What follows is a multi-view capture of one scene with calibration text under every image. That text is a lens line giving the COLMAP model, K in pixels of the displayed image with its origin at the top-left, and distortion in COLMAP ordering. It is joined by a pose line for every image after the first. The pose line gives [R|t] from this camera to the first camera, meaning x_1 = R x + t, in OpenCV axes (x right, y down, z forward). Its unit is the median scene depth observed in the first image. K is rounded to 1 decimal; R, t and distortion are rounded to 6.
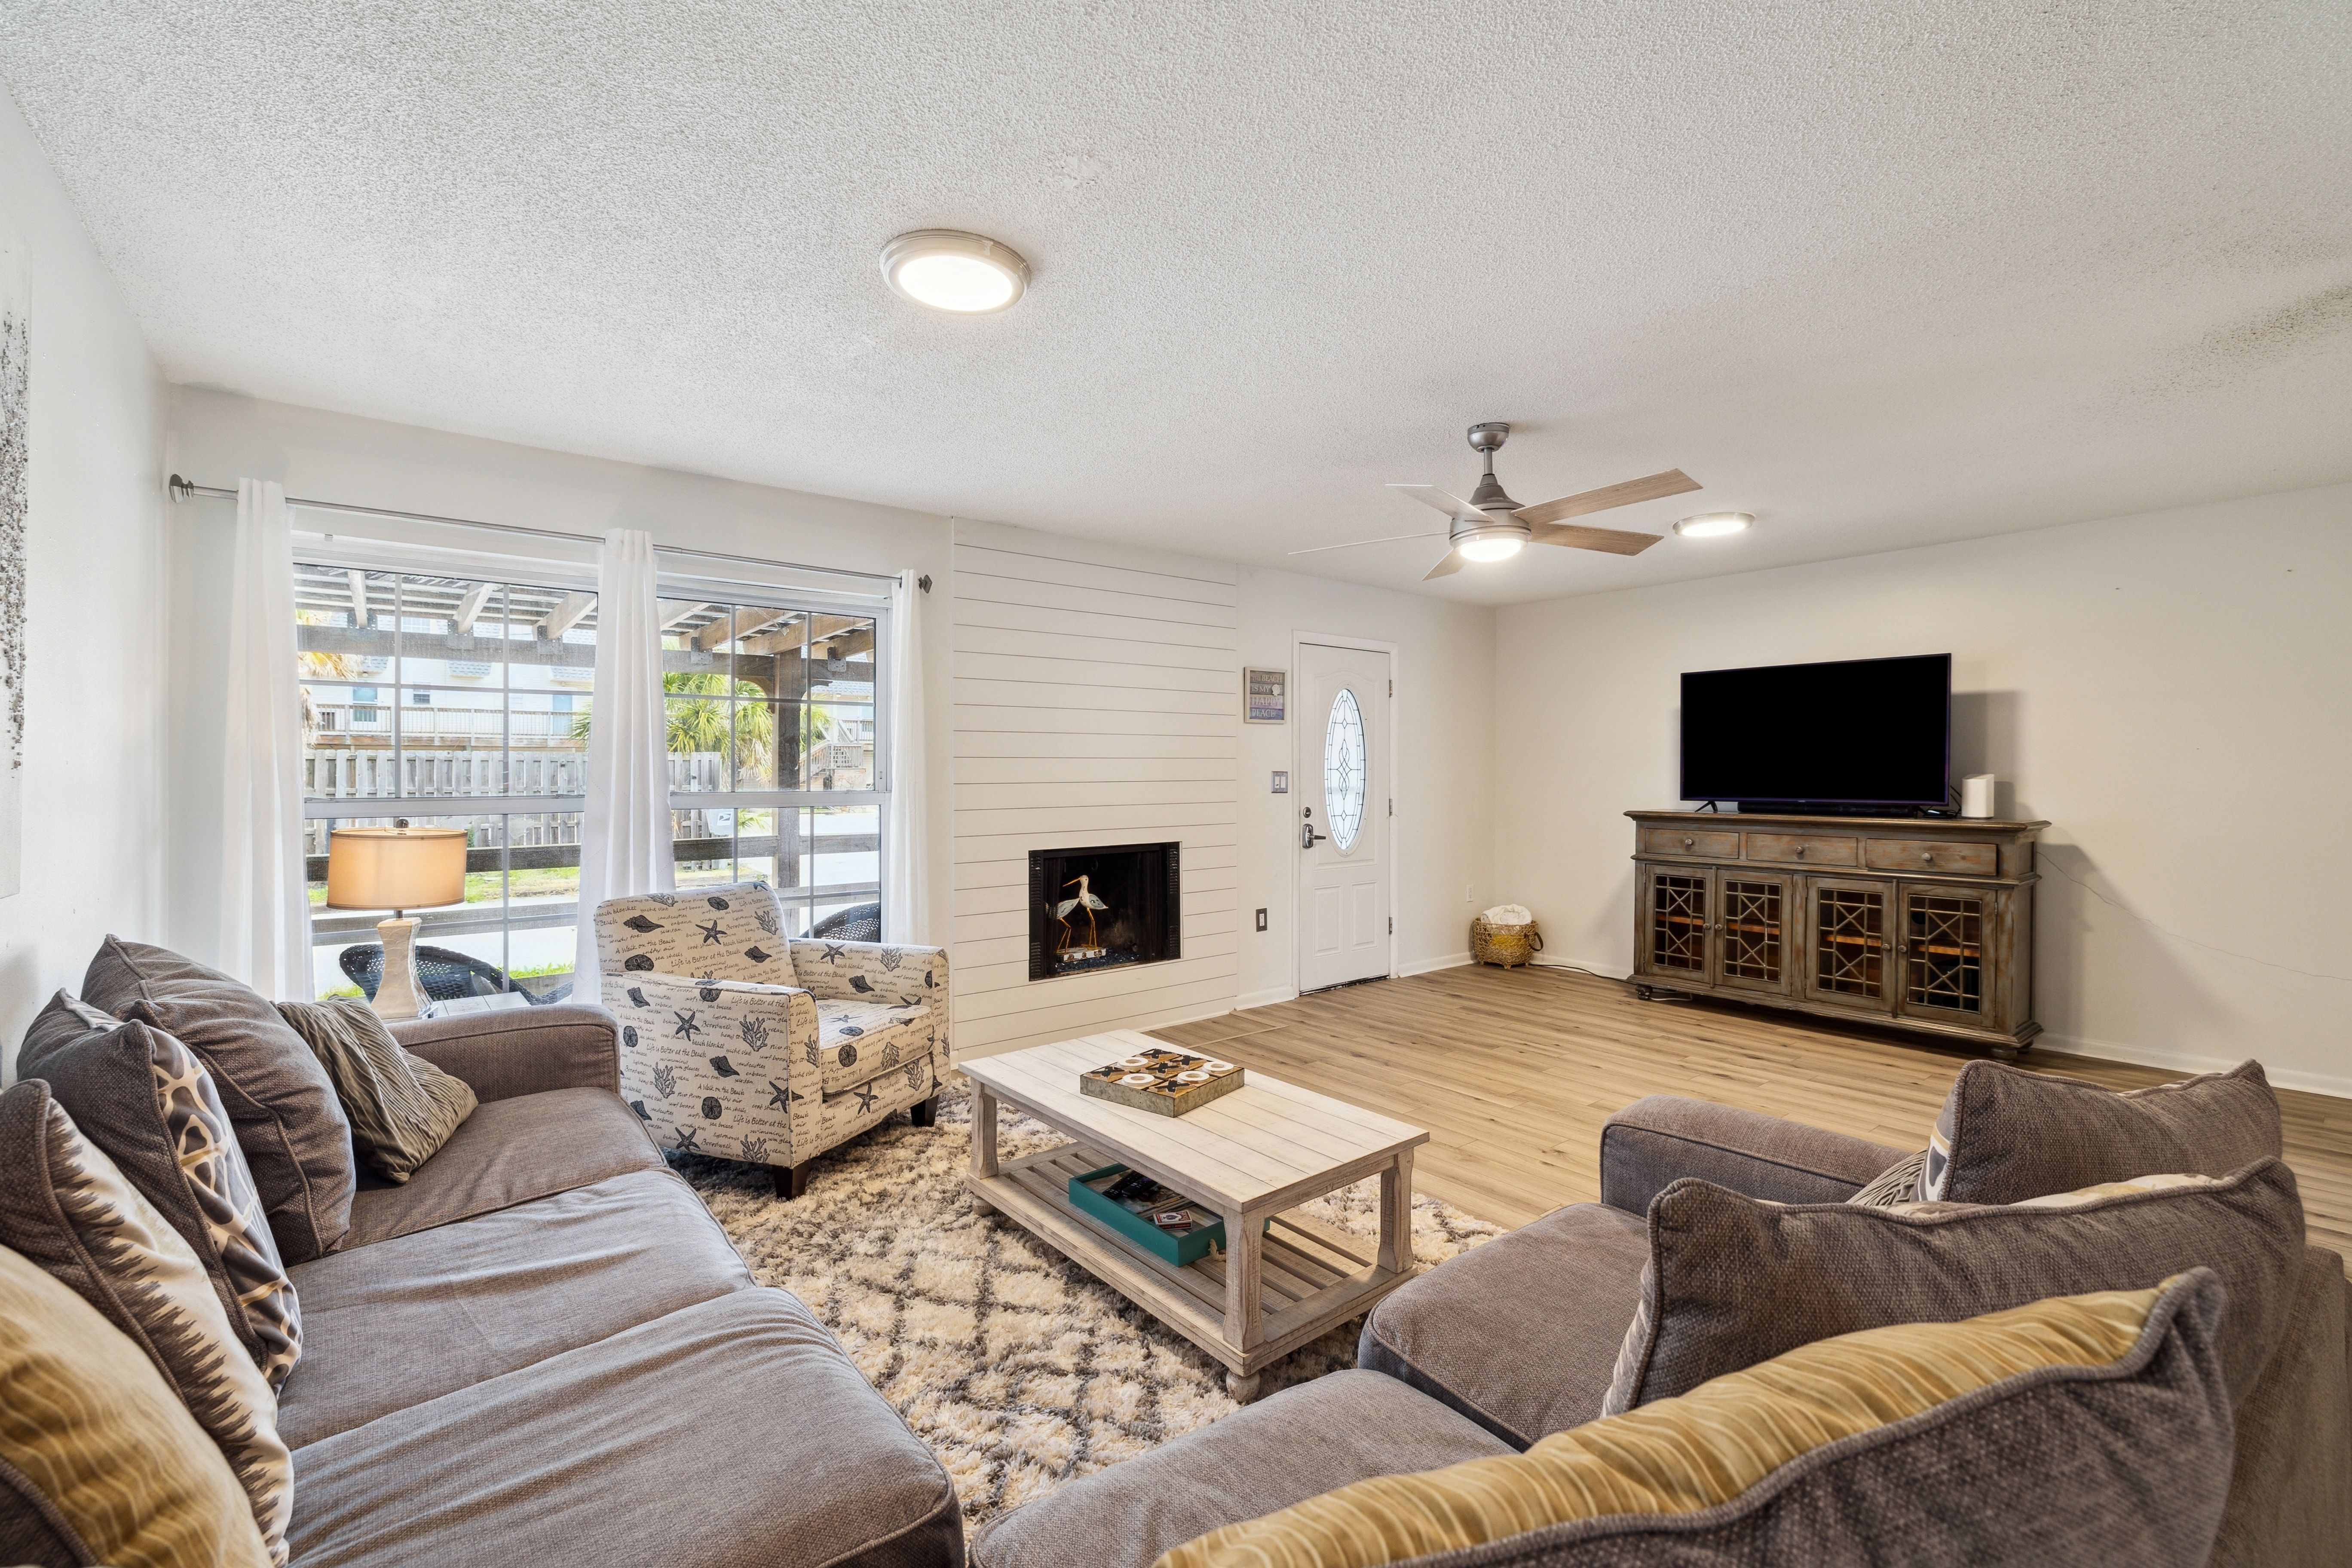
lens RADIAL K [[1004.5, 0, 1176.0], [0, 1004.5, 784.0], [0, 0, 1]] dist [0.000840, 0.000022]
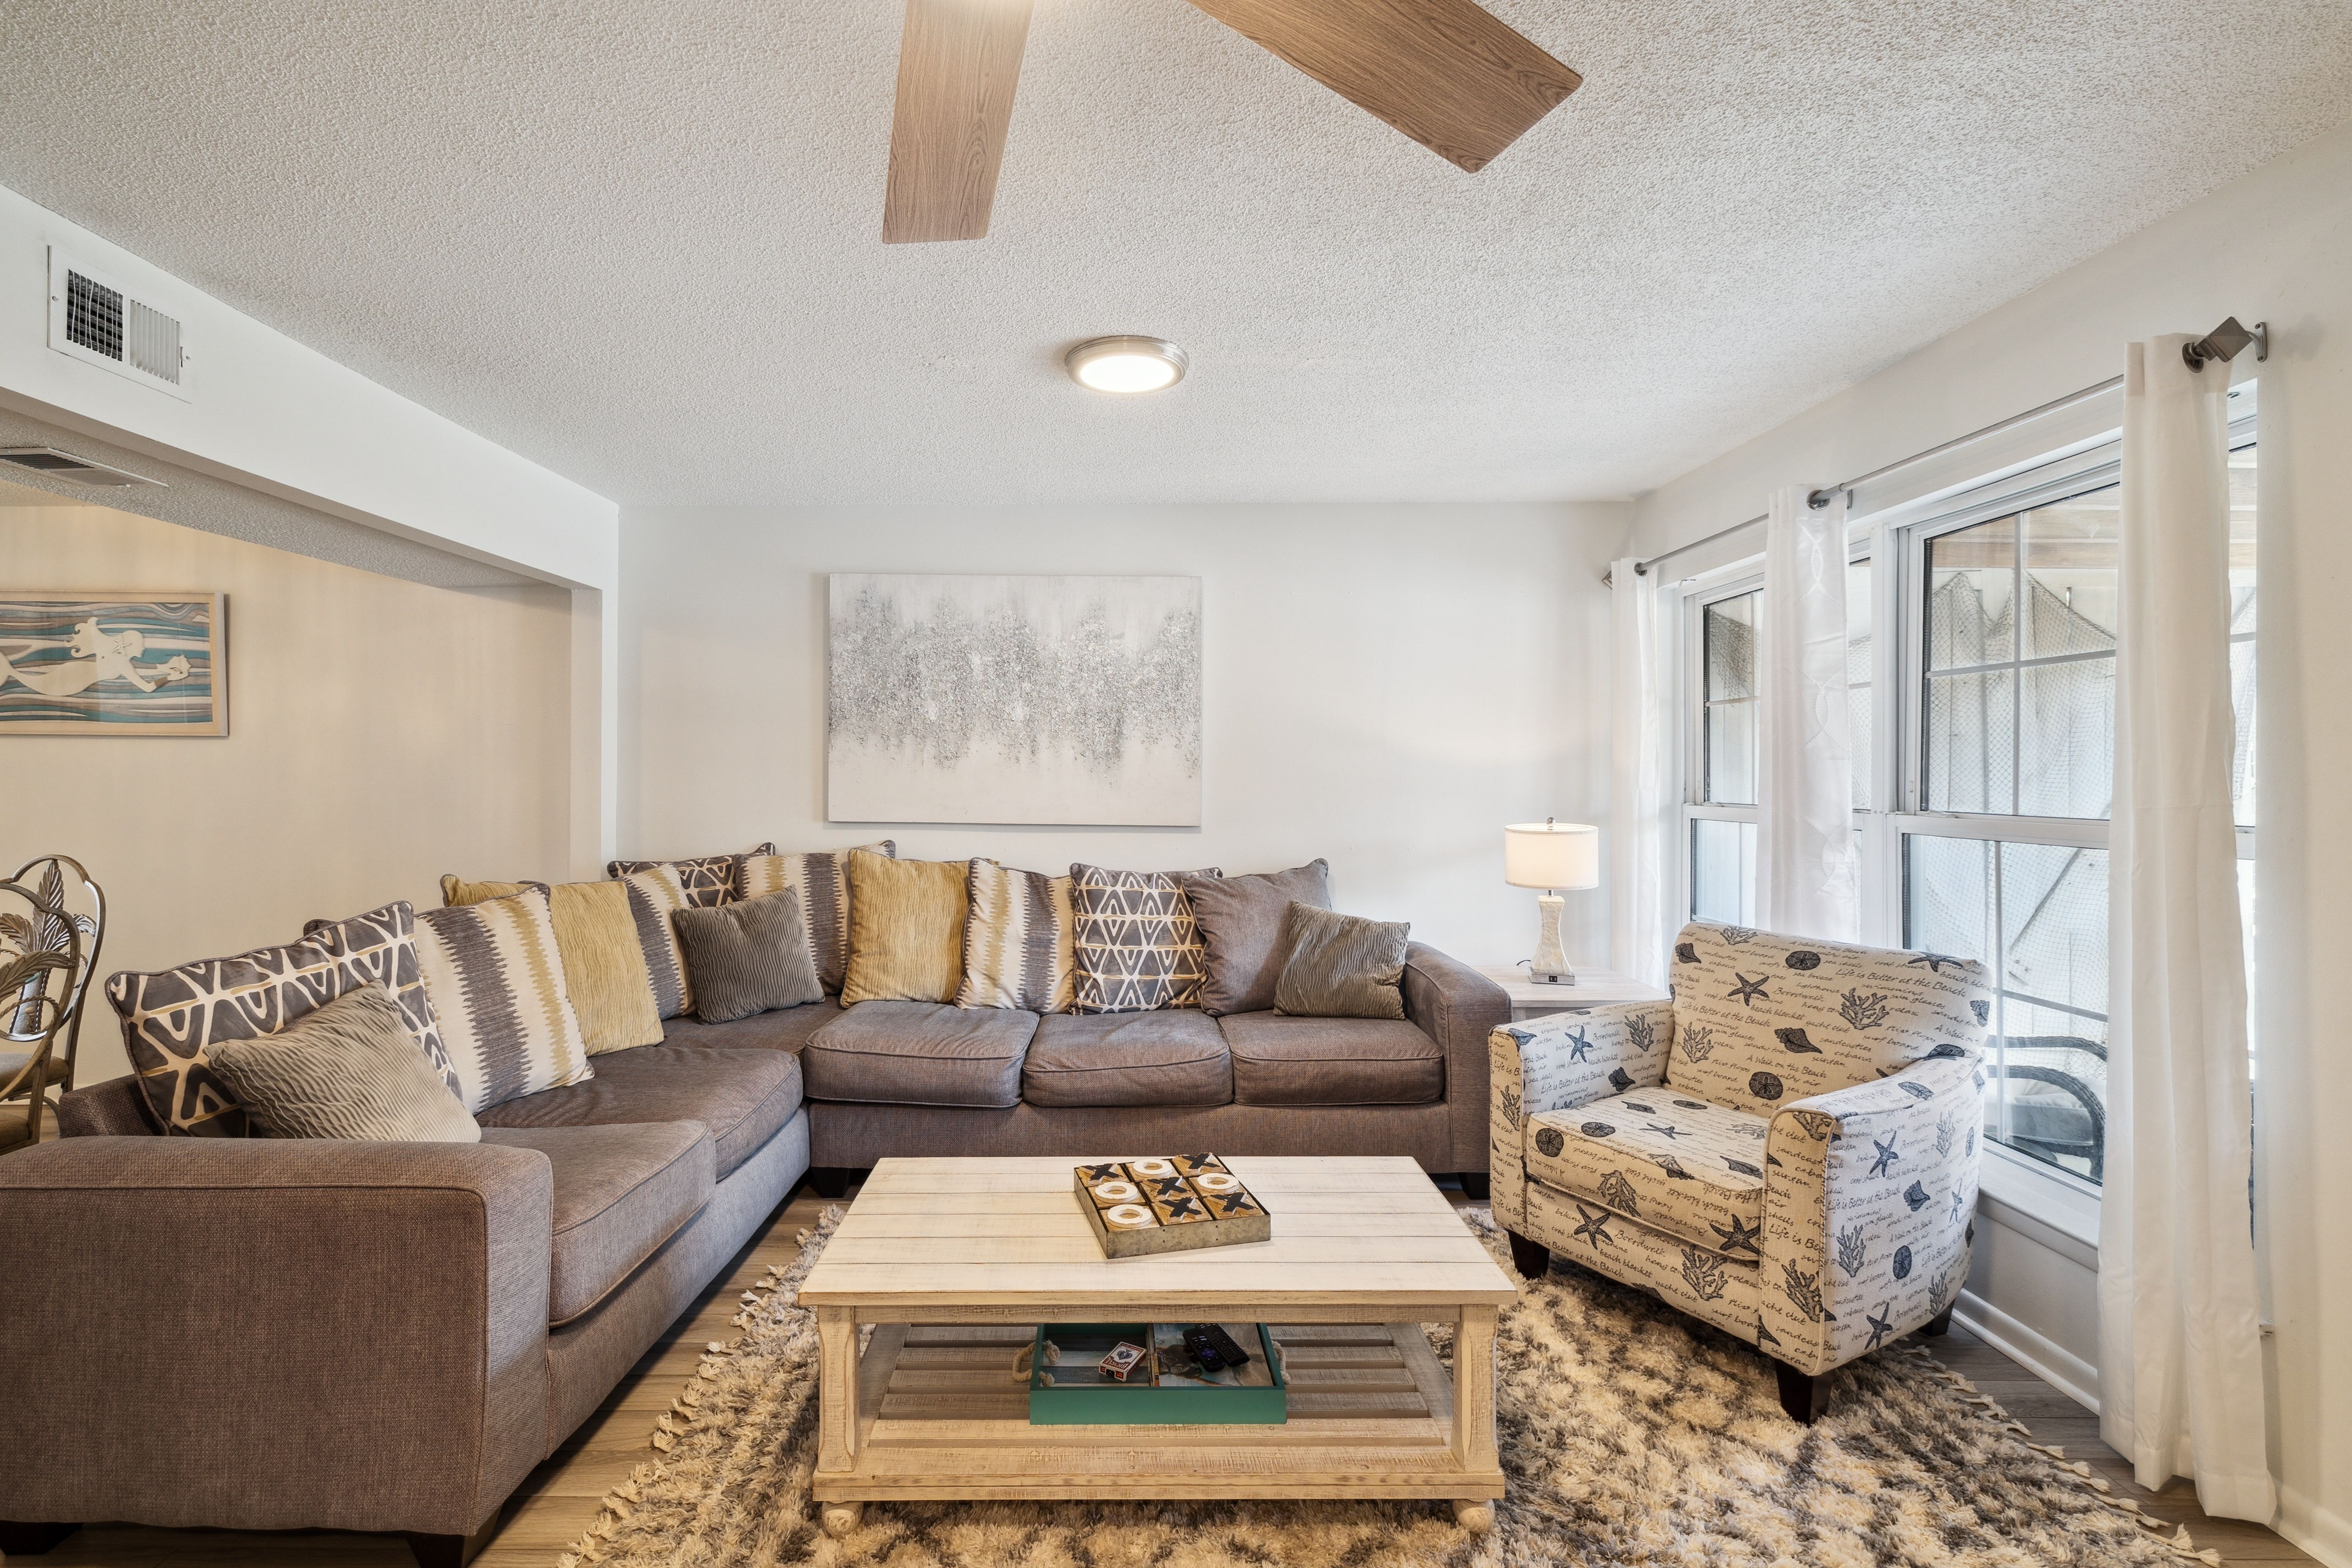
lens RADIAL K [[1001.8, 0, 1104.7], [0, 1001.8, 770.5], [0, 0, 1]] dist [-0.001400, 0.000110]
pose [[-0.632861, -0.000223, -0.774266, 0.308289], [-0.005657, 0.999975, 0.004336, -0.014707], [0.774245, 0.007124, -0.632846, 0.747110]]
